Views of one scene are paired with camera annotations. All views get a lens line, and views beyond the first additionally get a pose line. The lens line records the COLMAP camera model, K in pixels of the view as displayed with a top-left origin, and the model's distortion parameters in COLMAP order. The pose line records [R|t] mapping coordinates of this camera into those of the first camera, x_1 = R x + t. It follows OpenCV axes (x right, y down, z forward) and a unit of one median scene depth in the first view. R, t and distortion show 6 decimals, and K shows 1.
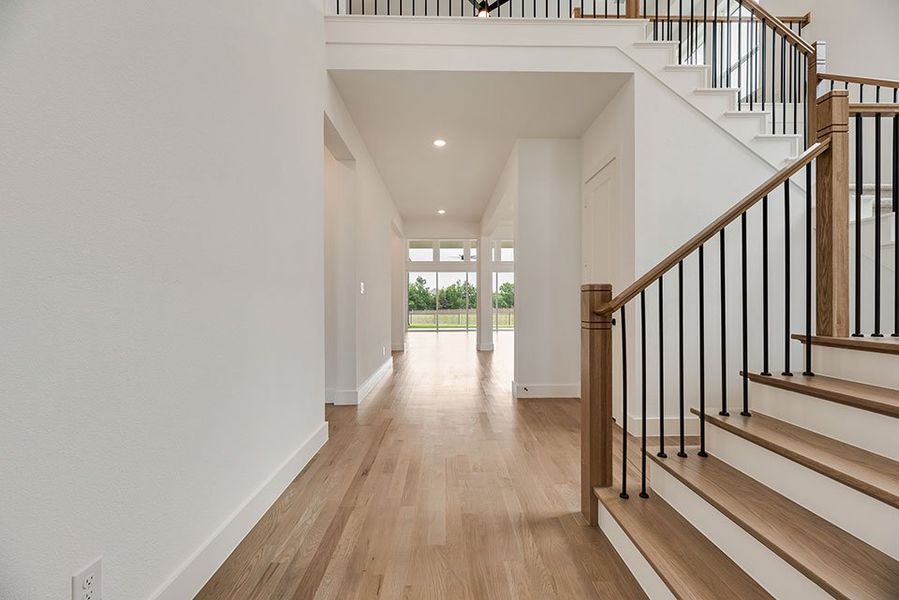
lens RADIAL K [[364.6, 0, 449.5], [0, 364.6, 300.0], [0, 0, 1]] dist [0.000235, 0.000074]
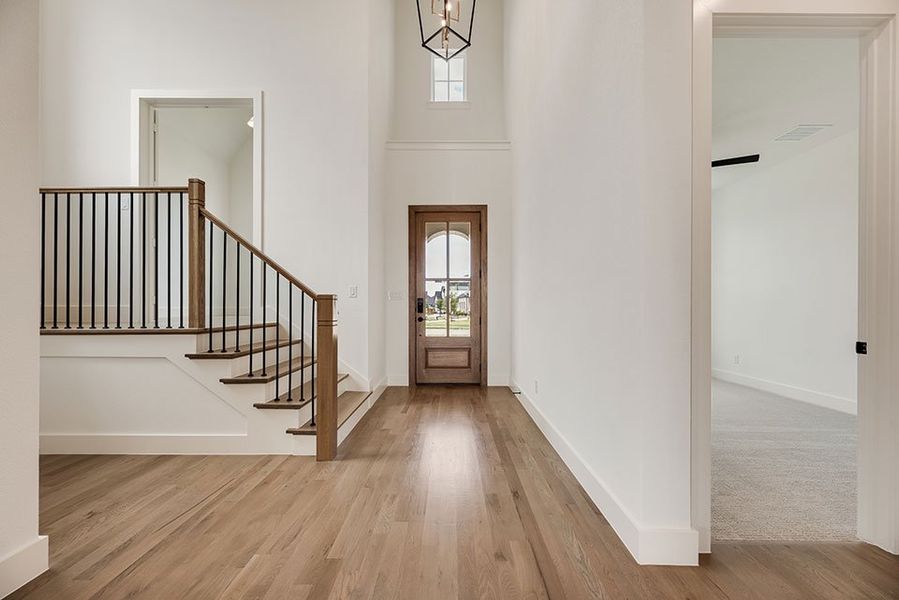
lens RADIAL K [[364.6, 0, 449.5], [0, 364.6, 300.0], [0, 0, 1]] dist [0.000235, 0.000074]
pose [[-0.999837, -0.000867, 0.018029, -0.086609], [-0.001277, 0.999740, -0.022761, 0.009667], [-0.018004, -0.022780, -0.999578, 2.051088]]
